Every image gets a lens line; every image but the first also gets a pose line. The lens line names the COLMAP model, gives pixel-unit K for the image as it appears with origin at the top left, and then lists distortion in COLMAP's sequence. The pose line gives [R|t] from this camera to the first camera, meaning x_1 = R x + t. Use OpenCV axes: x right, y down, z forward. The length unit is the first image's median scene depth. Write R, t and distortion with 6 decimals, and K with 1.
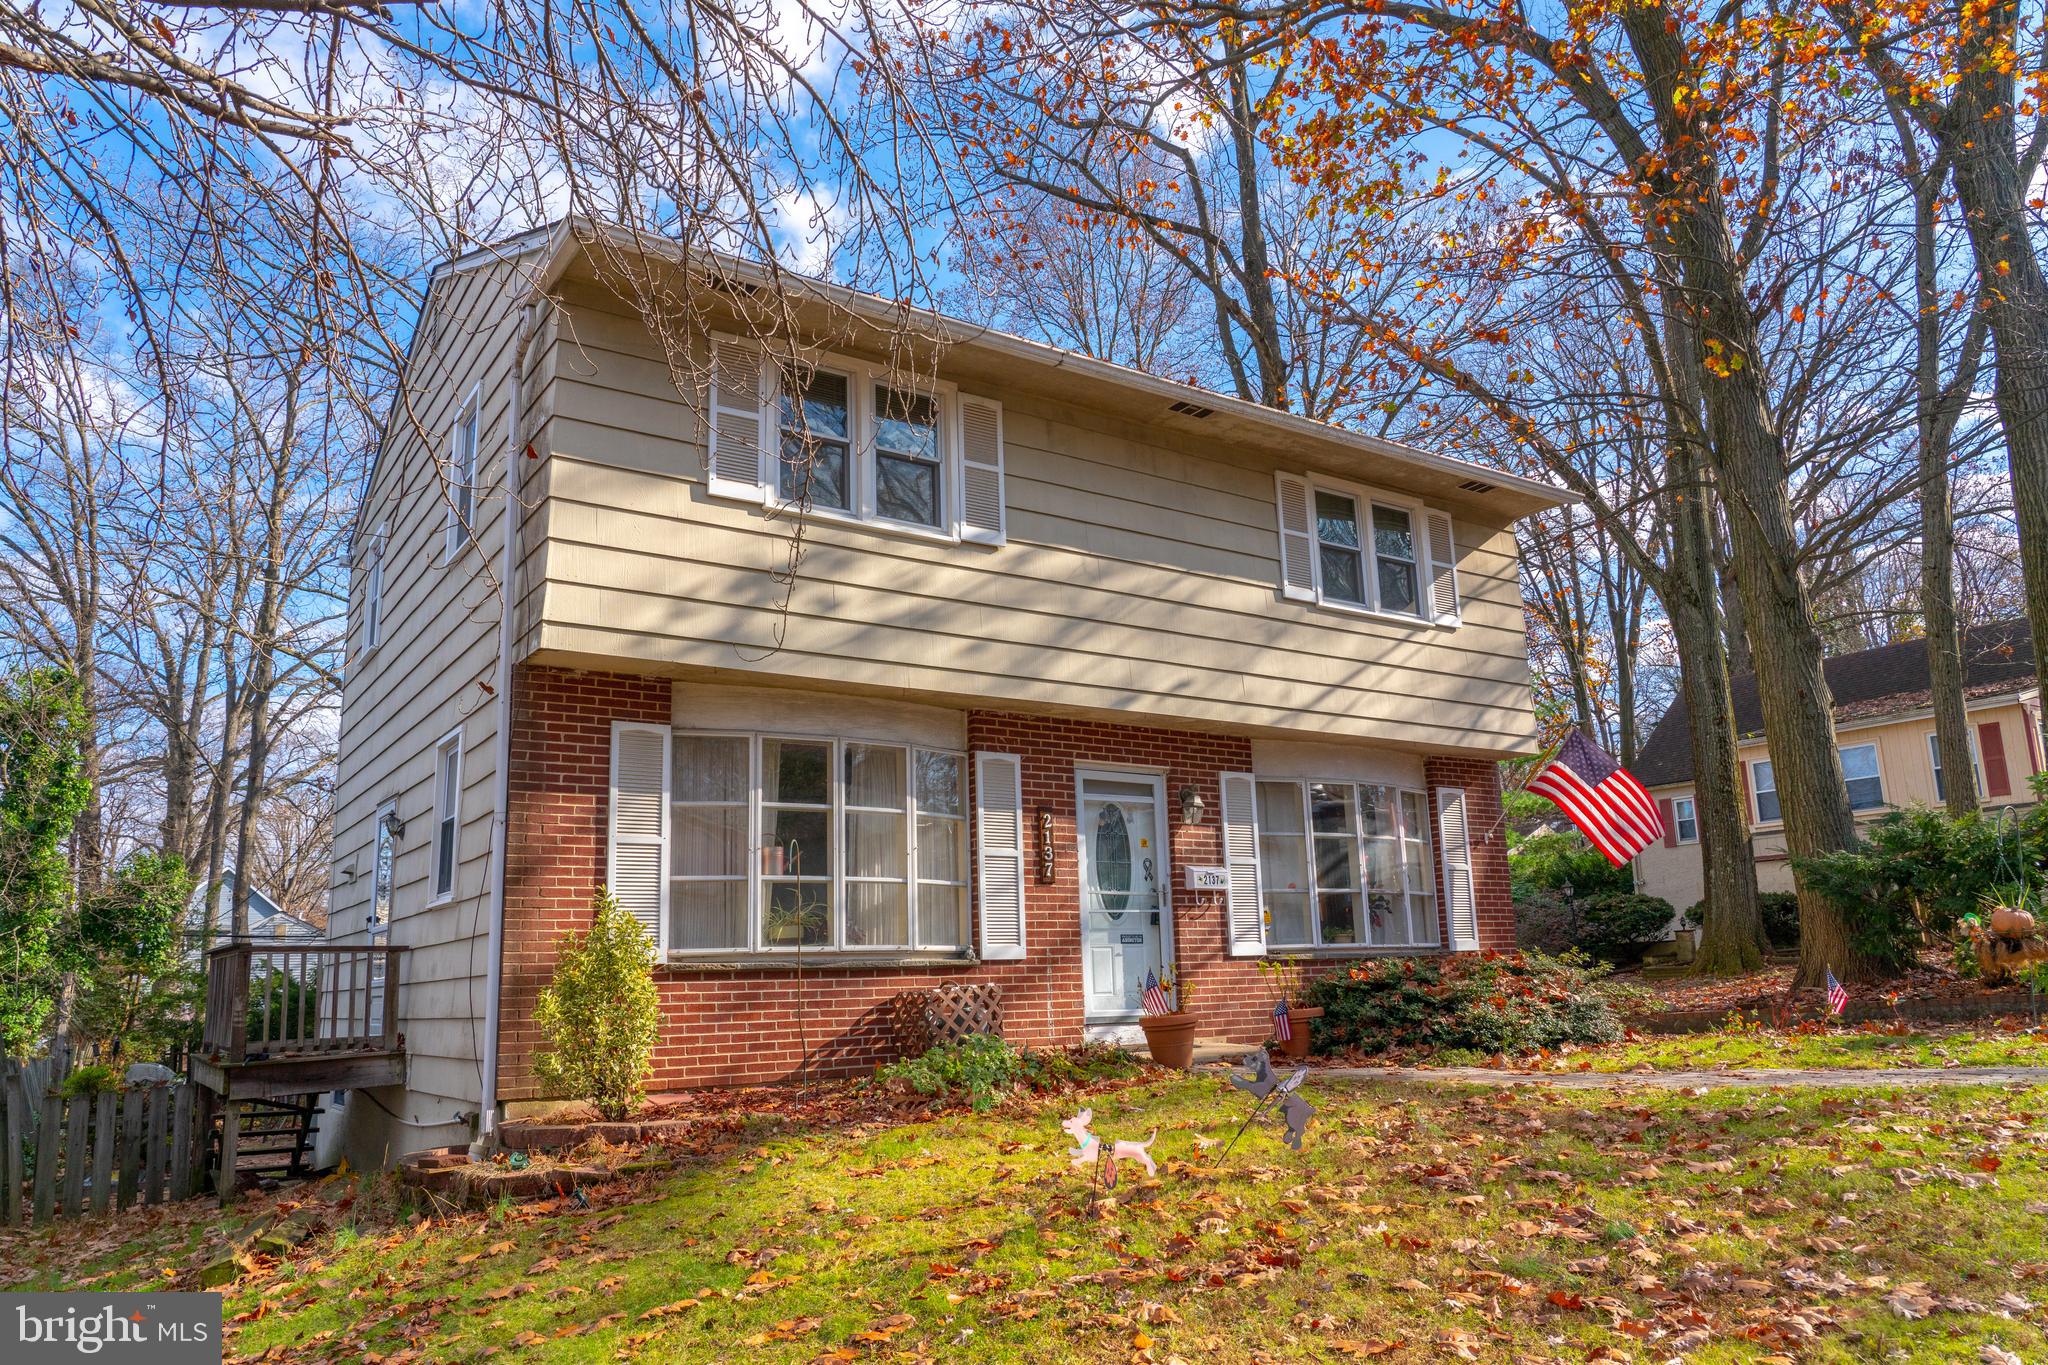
lens RADIAL K [[1394.8, 0, 1024.0], [0, 1394.8, 682.5], [0, 0, 1]] dist [-0.000466, 0.000139]
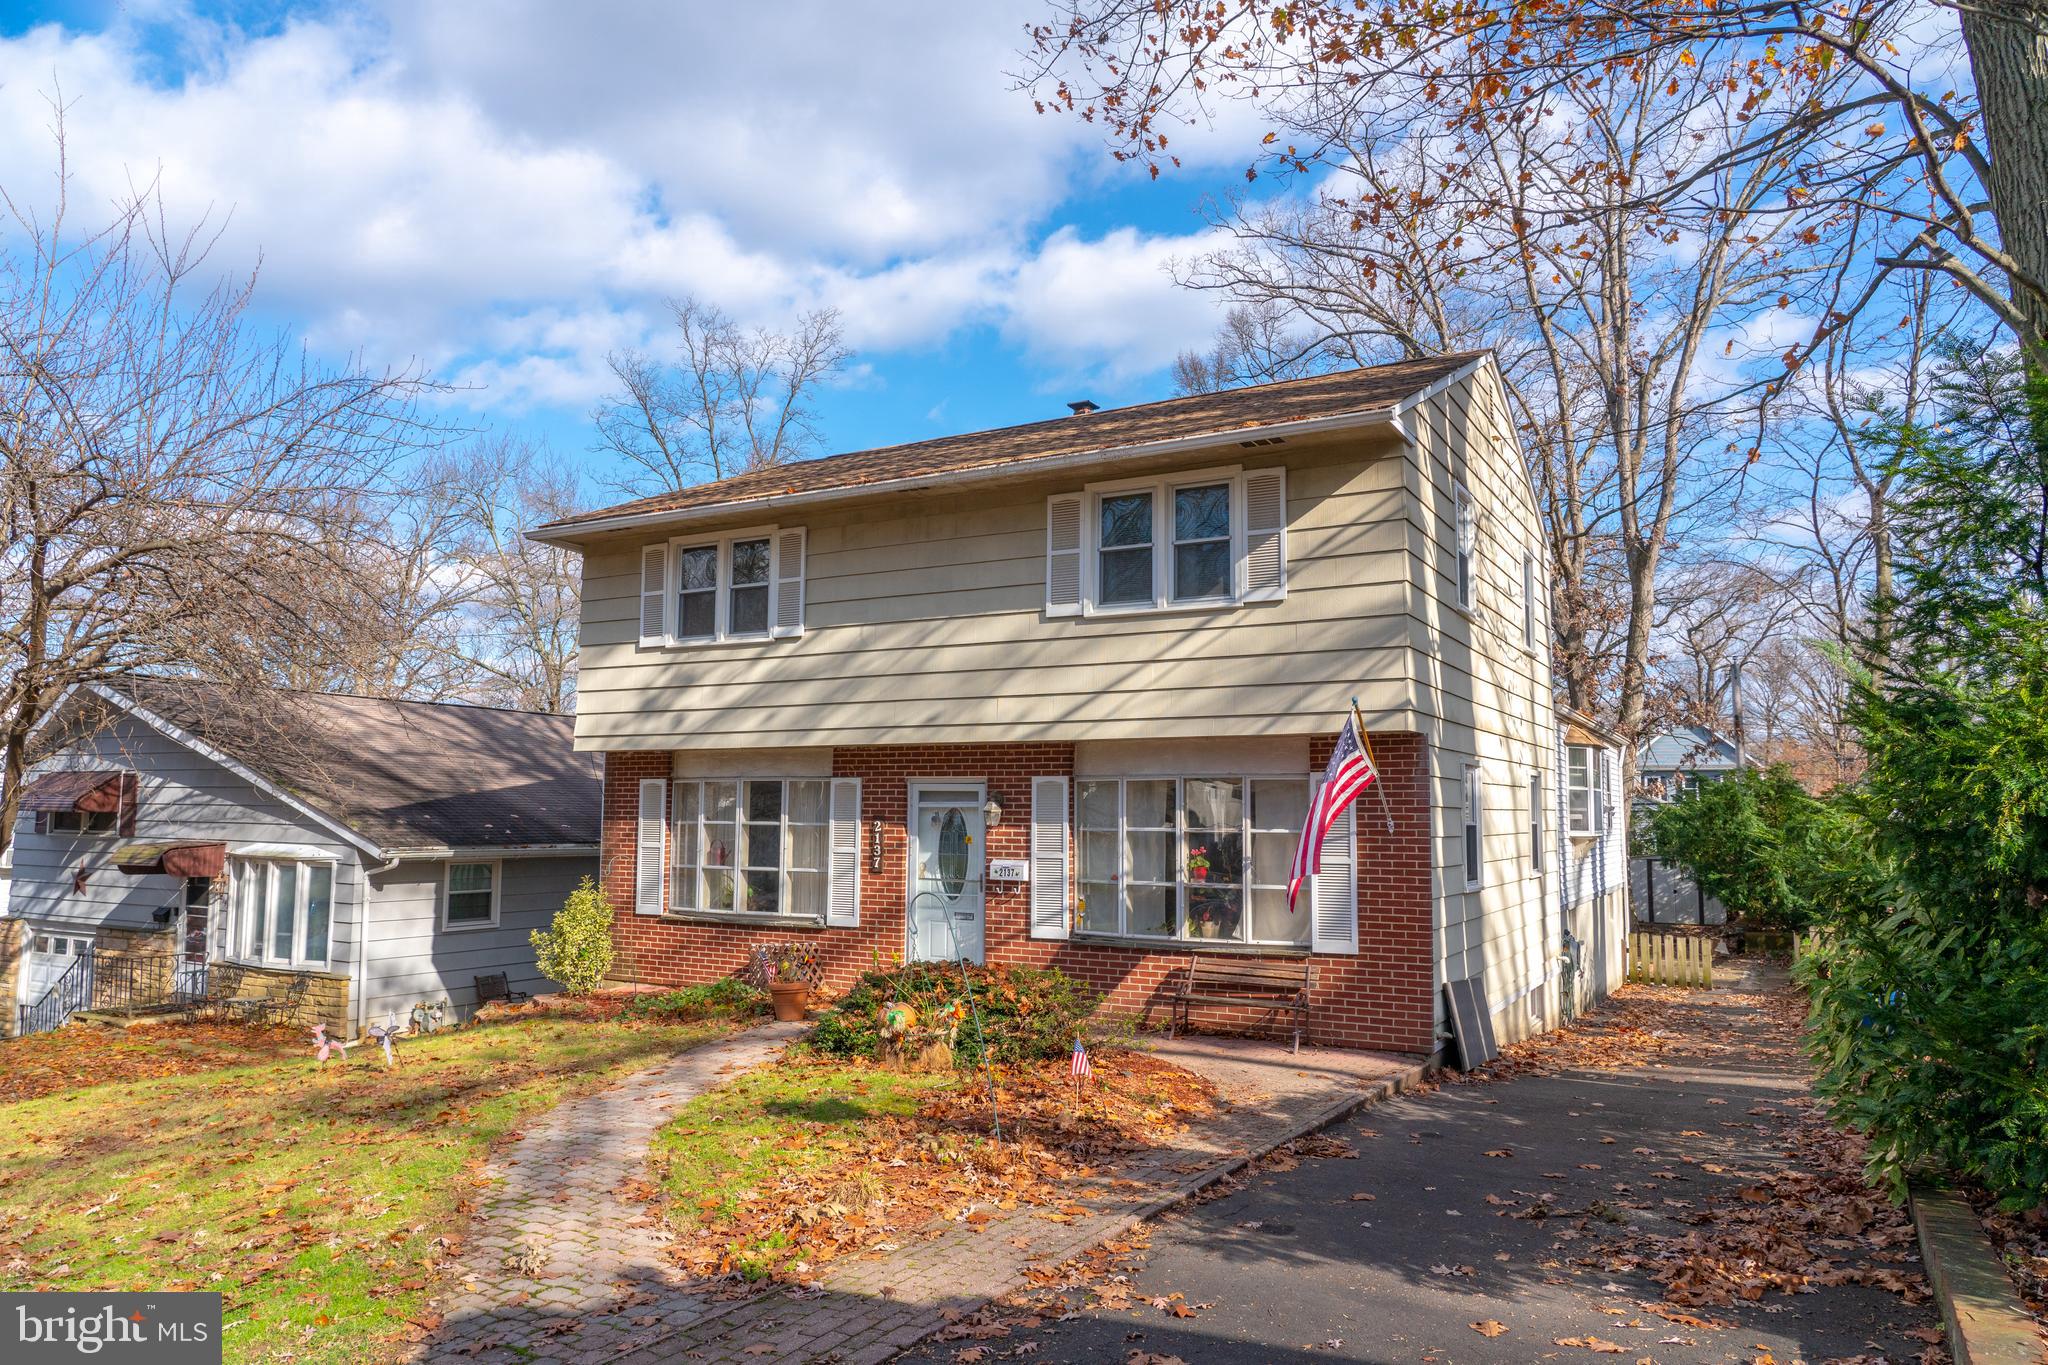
lens RADIAL K [[1394.8, 0, 1024.0], [0, 1394.8, 682.5], [0, 0, 1]] dist [-0.000466, 0.000139]
pose [[0.430819, -0.054863, -0.900769, 1.208104], [0.169666, 0.985275, 0.021138, -0.038663], [0.886345, -0.161936, 0.433784, 0.527468]]
